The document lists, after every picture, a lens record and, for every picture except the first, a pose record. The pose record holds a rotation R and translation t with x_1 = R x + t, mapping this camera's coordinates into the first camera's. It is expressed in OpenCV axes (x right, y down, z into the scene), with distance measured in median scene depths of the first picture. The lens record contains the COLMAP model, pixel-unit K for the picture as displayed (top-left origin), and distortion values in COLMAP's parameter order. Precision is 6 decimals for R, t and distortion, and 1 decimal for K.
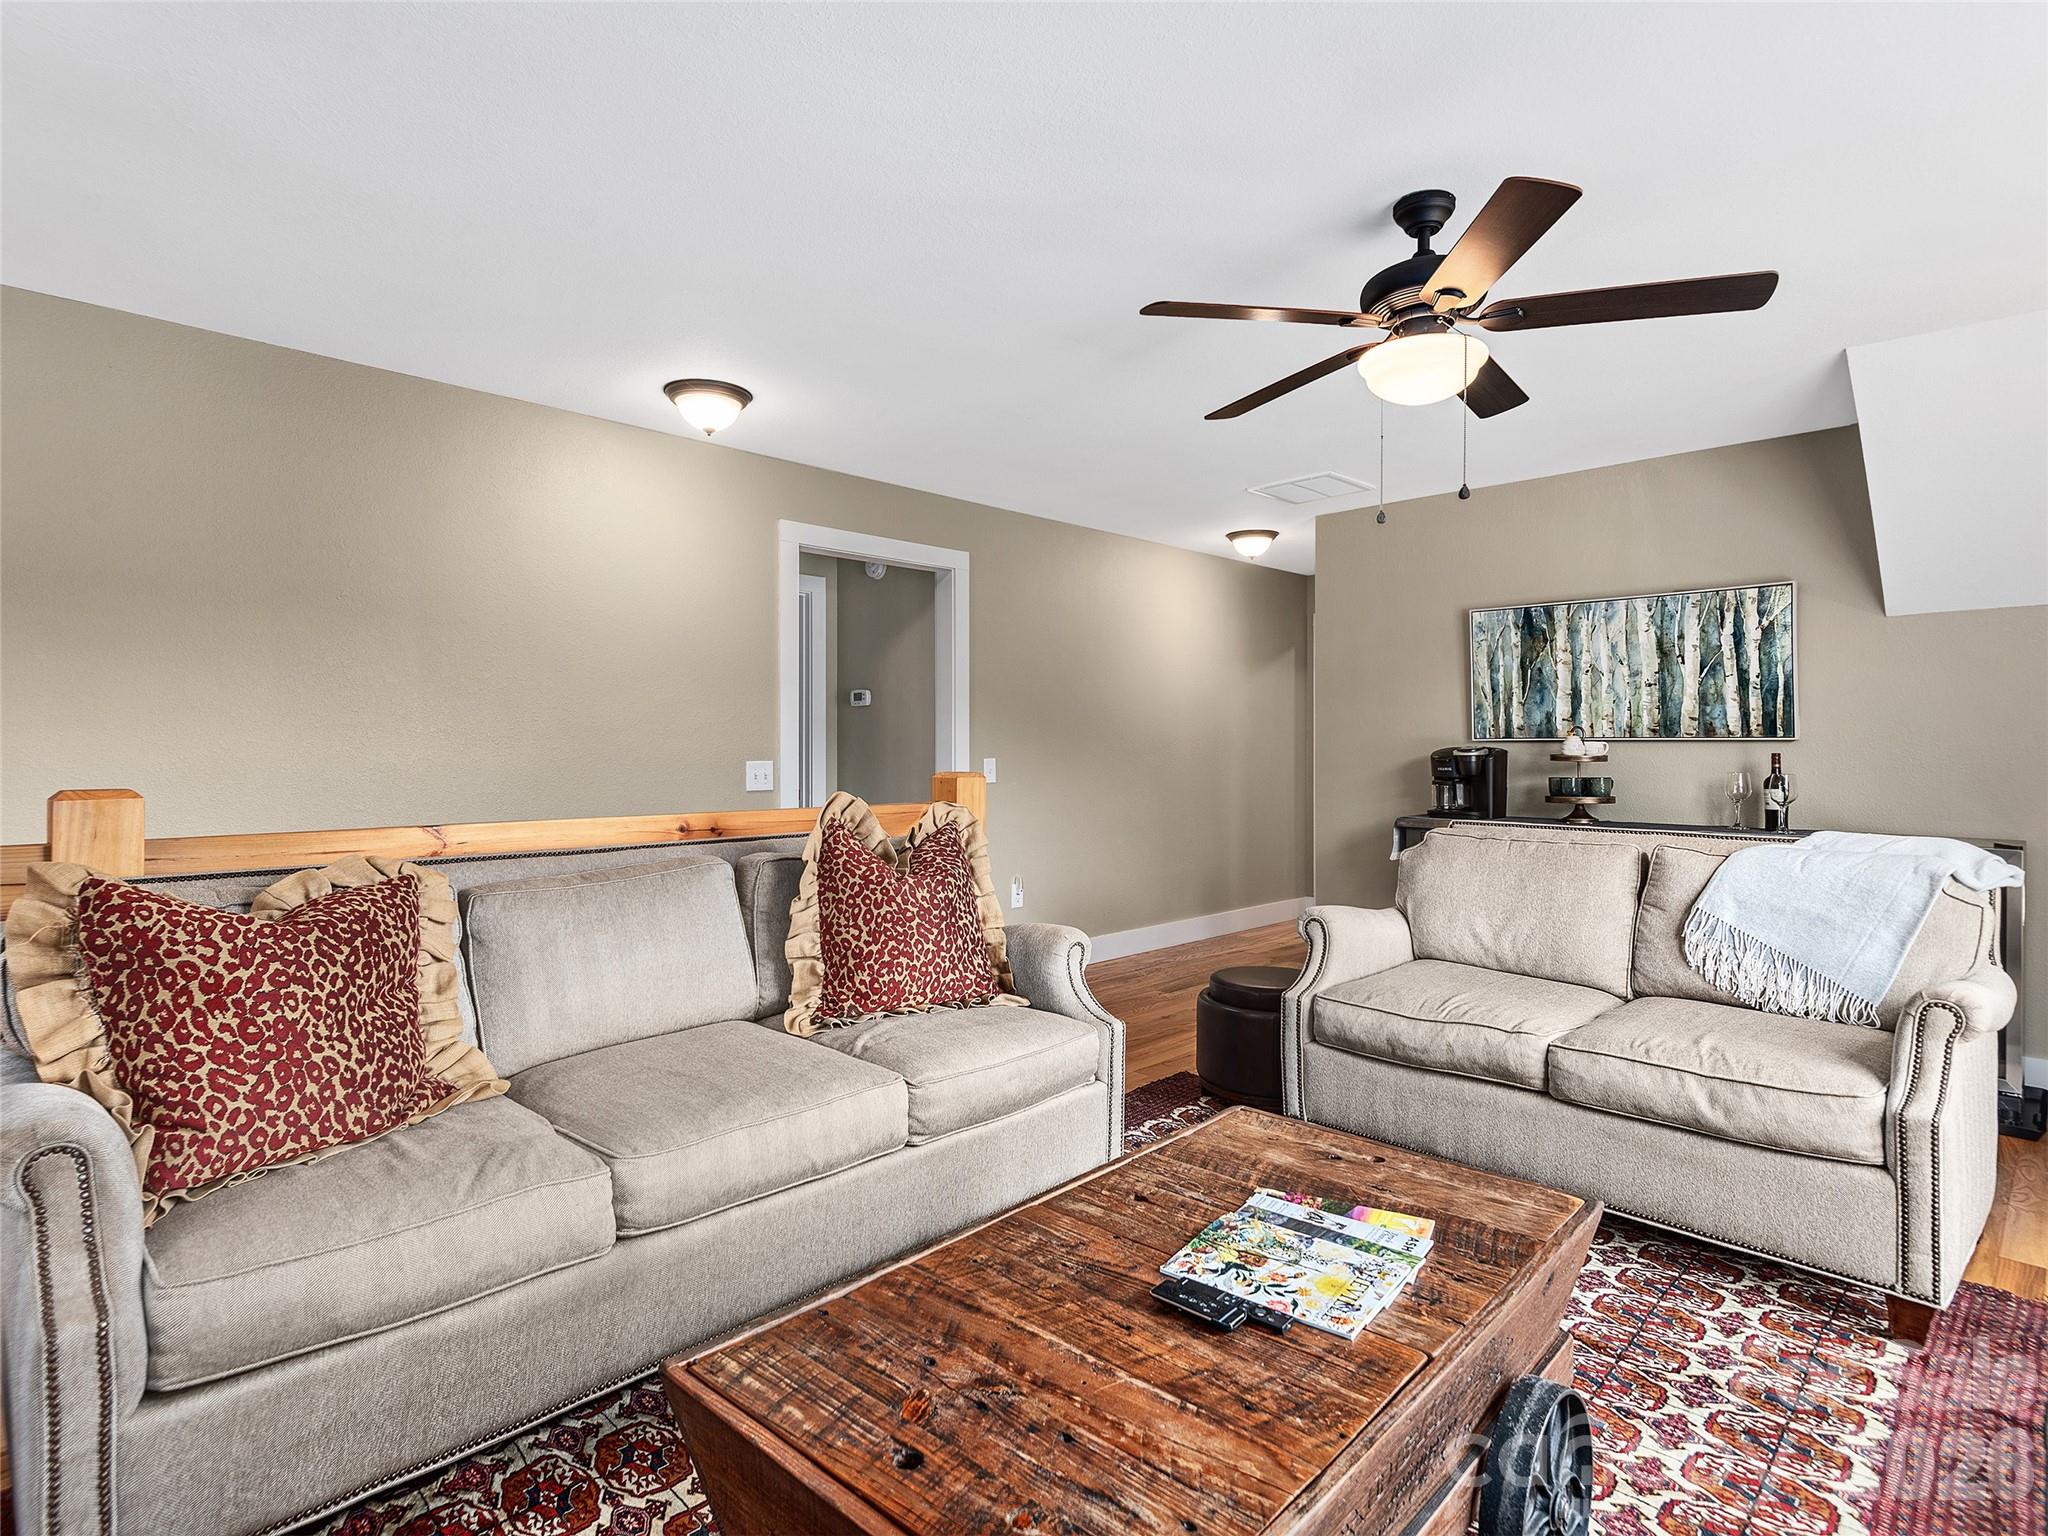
lens RADIAL K [[1050.4, 0, 1025.3], [0, 1050.4, 719.4], [0, 0, 1]] dist [0.032078, -0.022827]
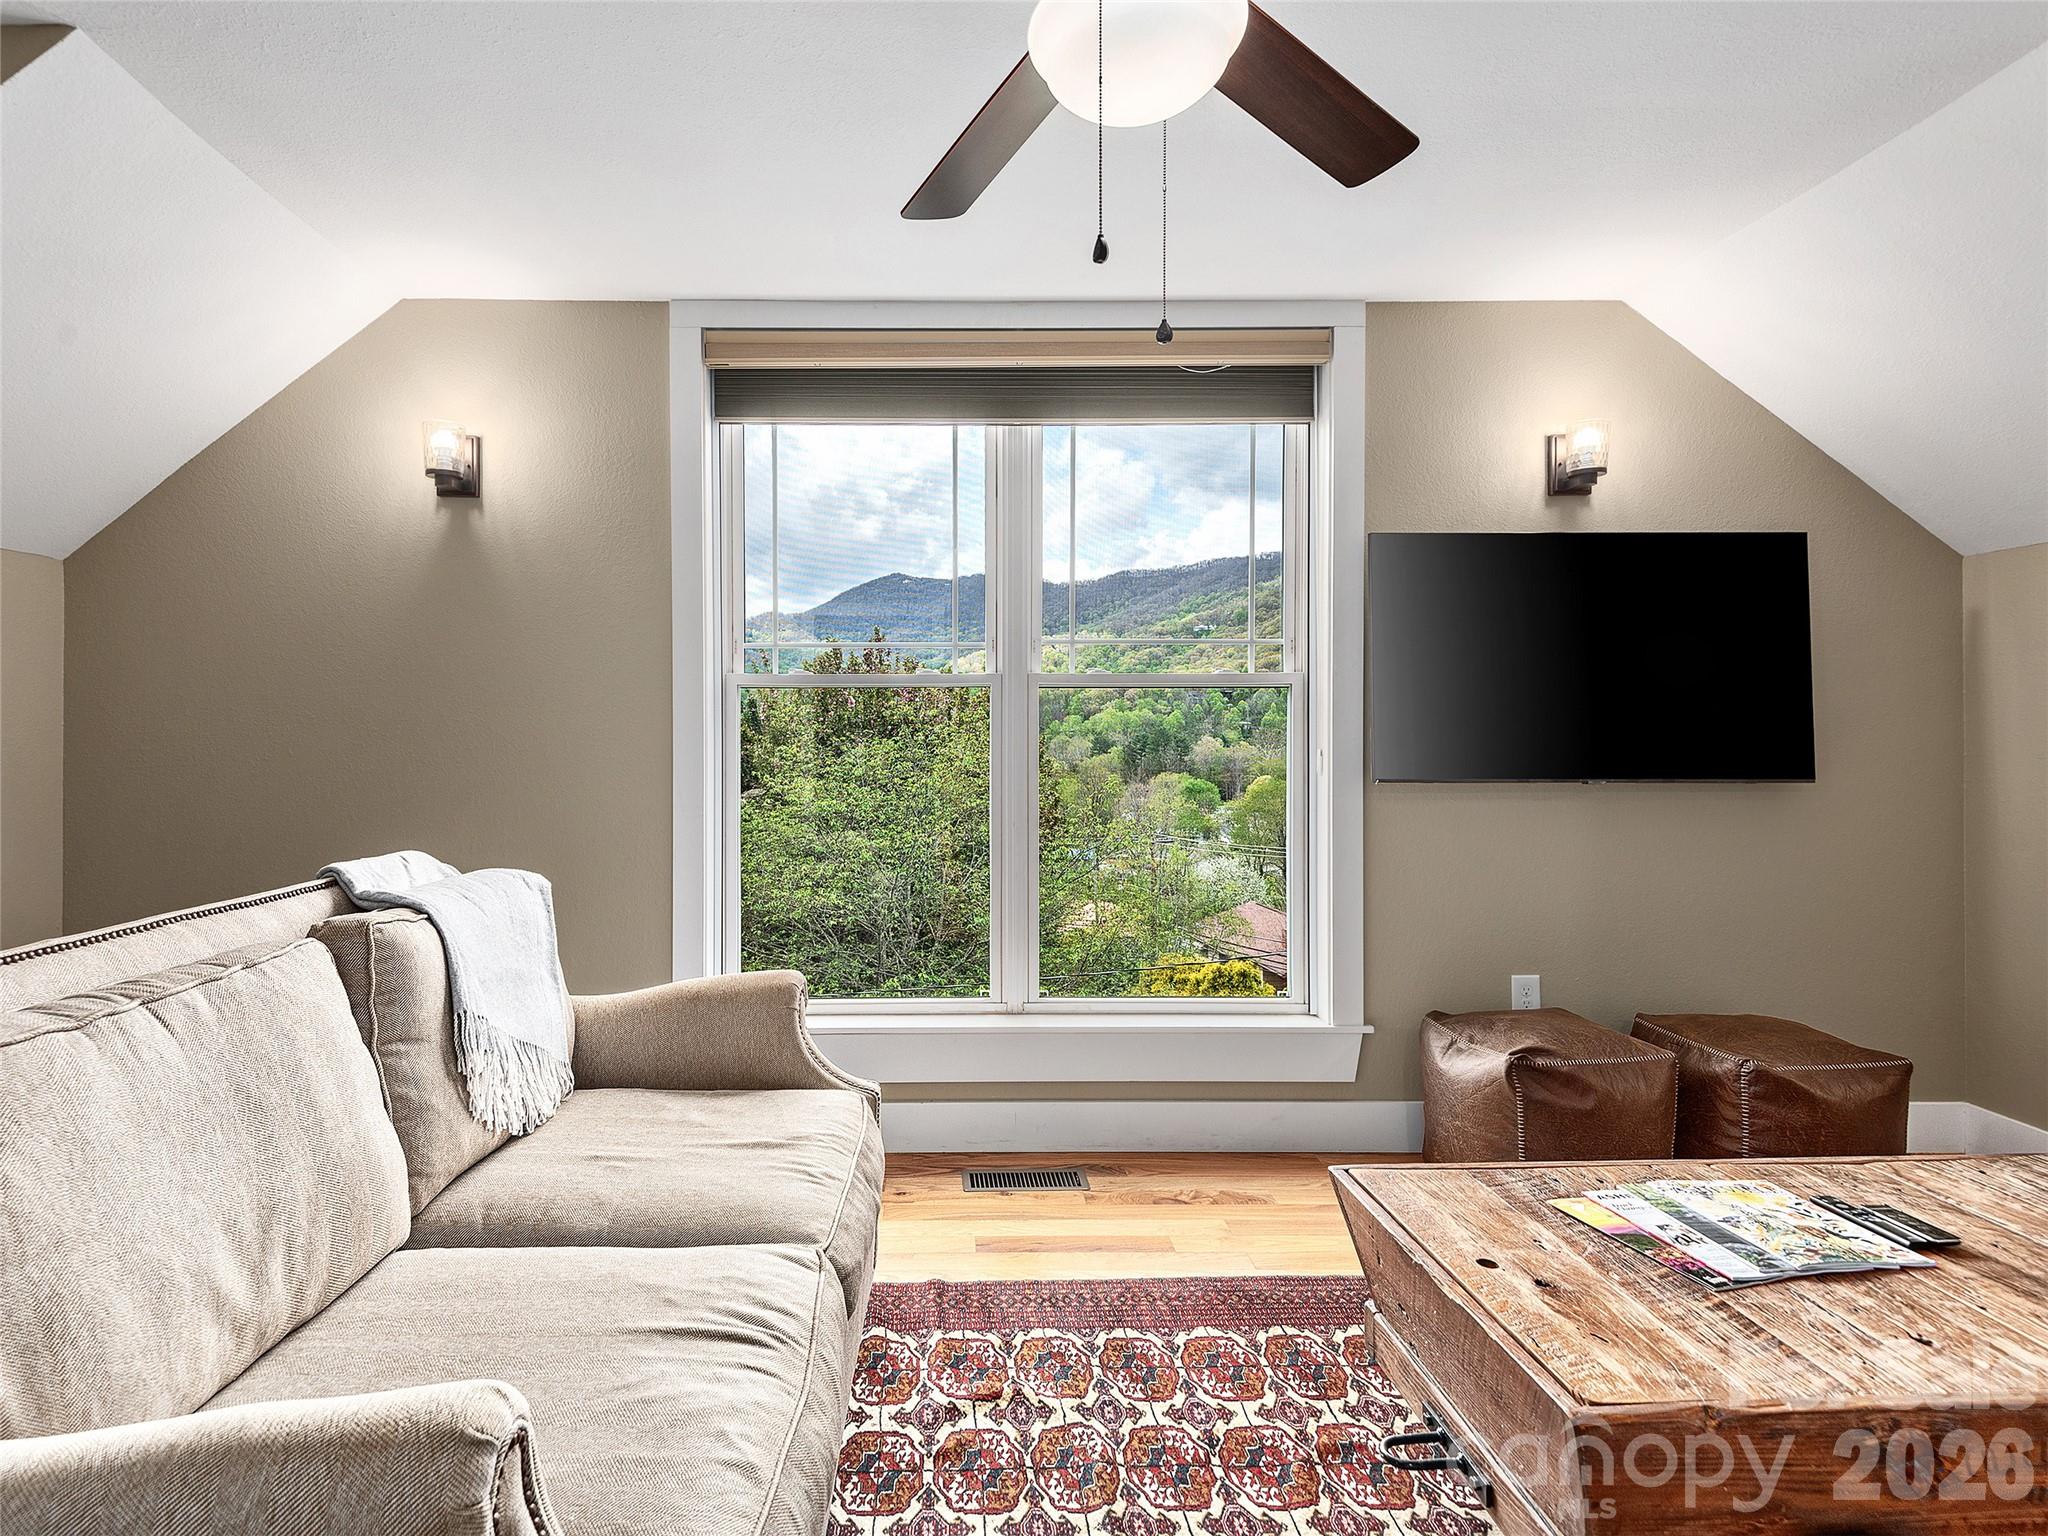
lens RADIAL K [[1050.4, 0, 1025.3], [0, 1050.4, 719.4], [0, 0, 1]] dist [0.032078, -0.022827]
pose [[-0.717134, -0.003446, 0.696927, 0.043386], [-0.021334, 0.999628, -0.017010, 0.046716], [-0.696609, -0.027067, -0.716941, 2.072124]]
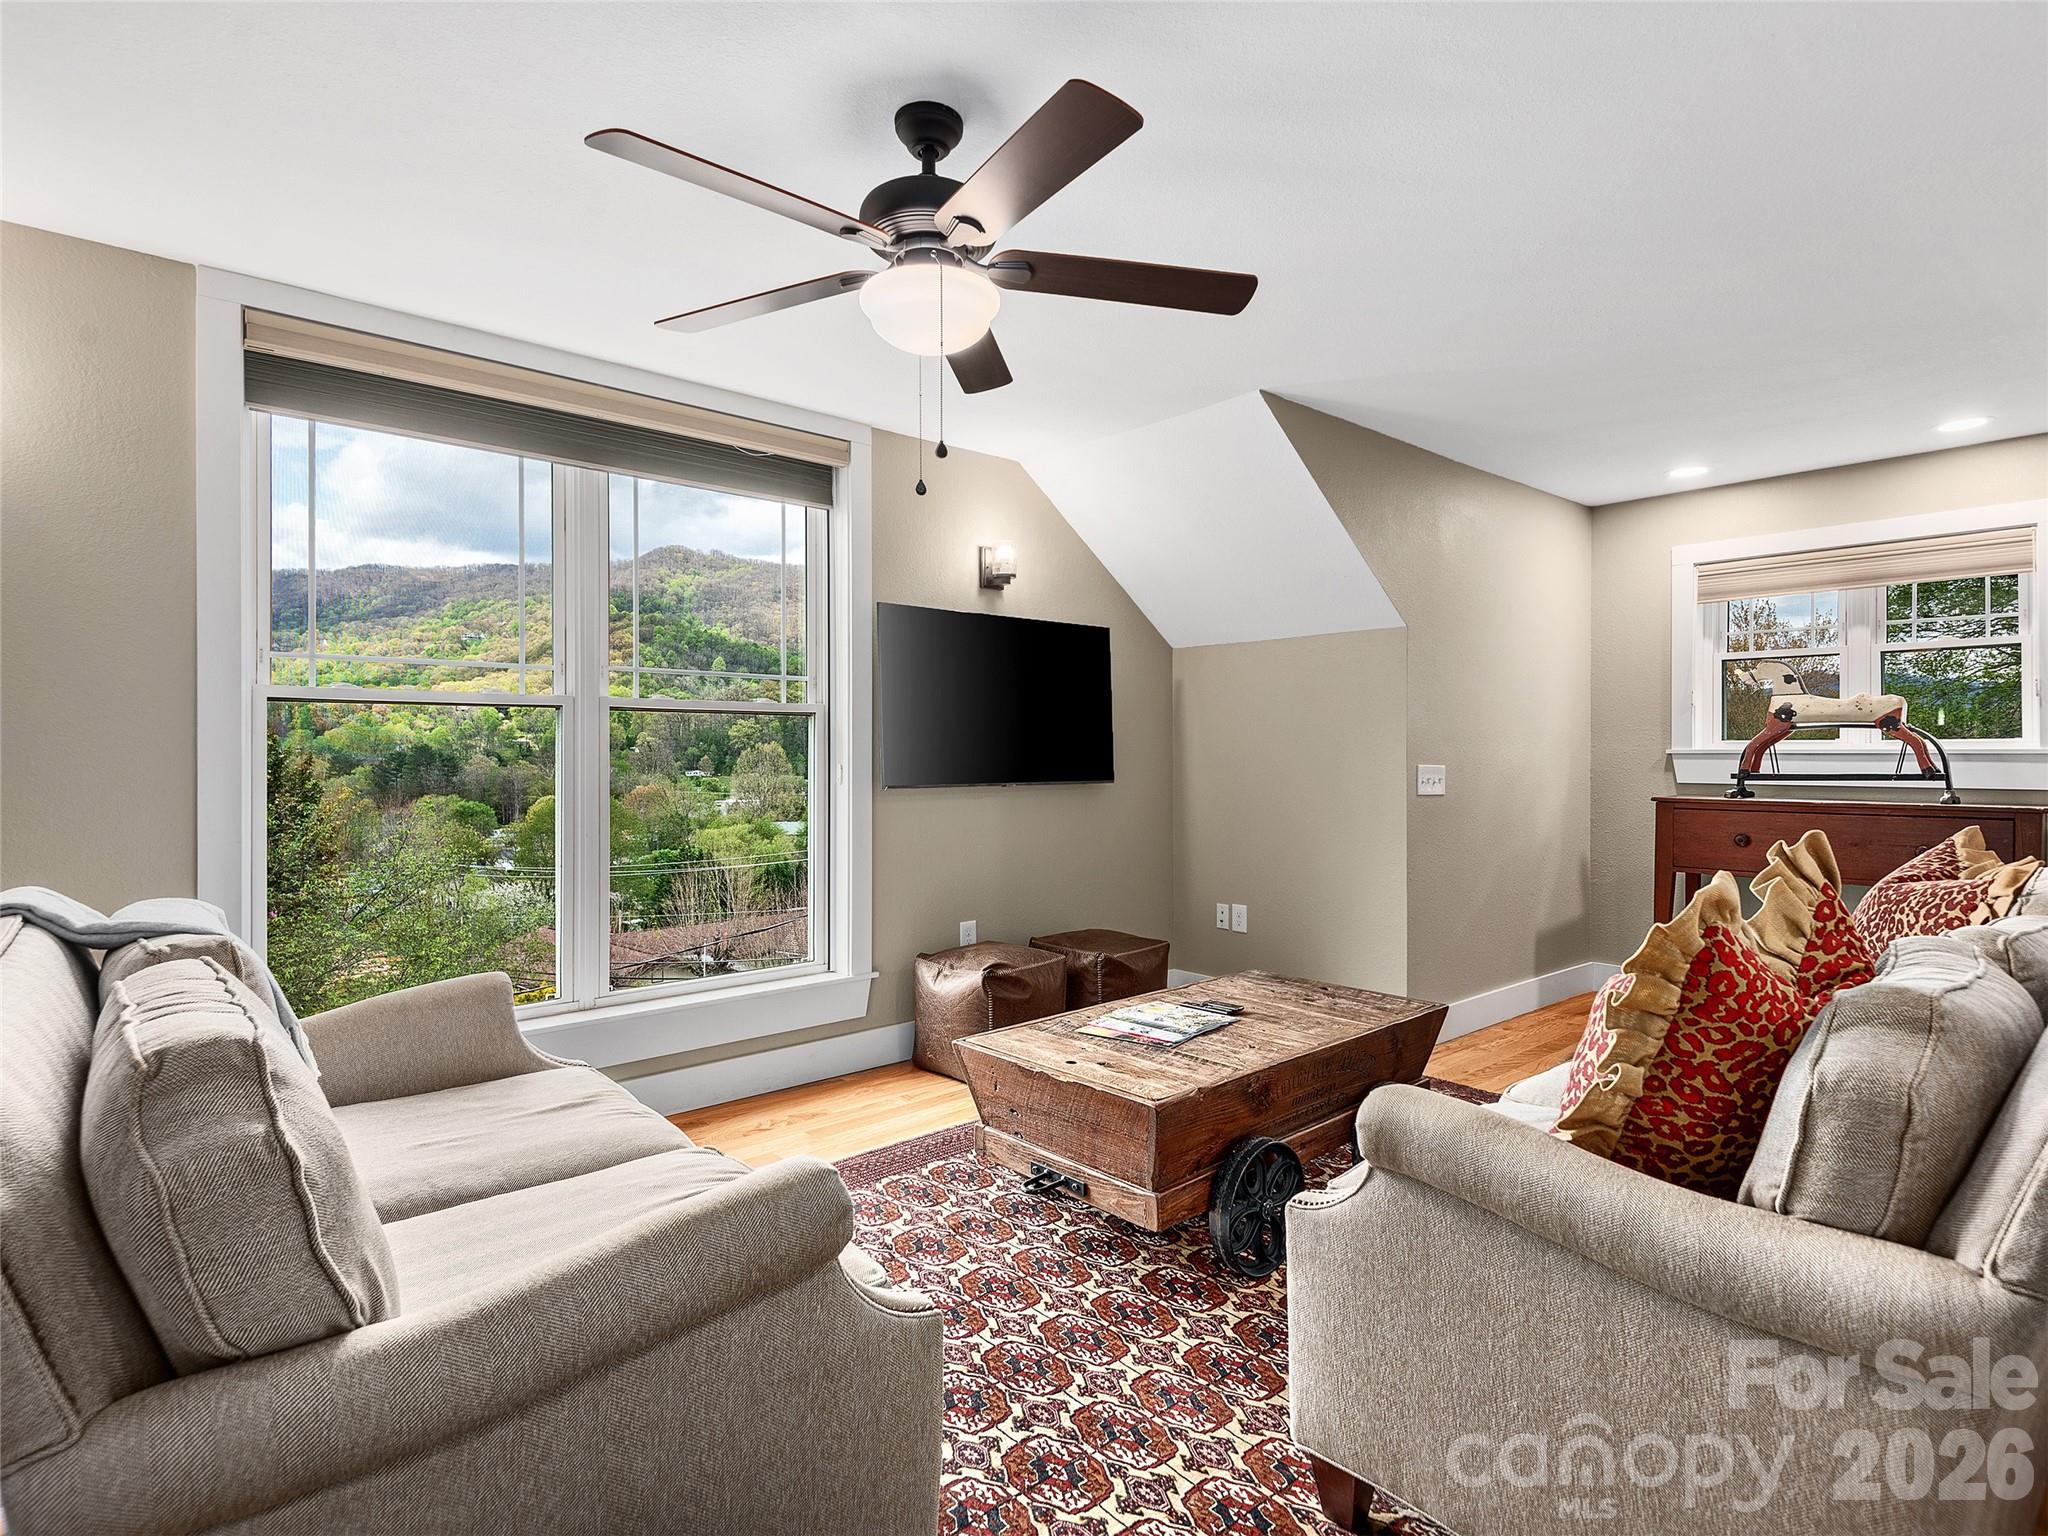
lens RADIAL K [[1050.4, 0, 1025.3], [0, 1050.4, 719.4], [0, 0, 1]] dist [0.032078, -0.022827]
pose [[-0.997689, -0.012547, 0.066781, 0.354770], [-0.015777, 0.998720, -0.048064, 0.061469], [-0.066093, -0.049006, -0.996609, 2.685842]]
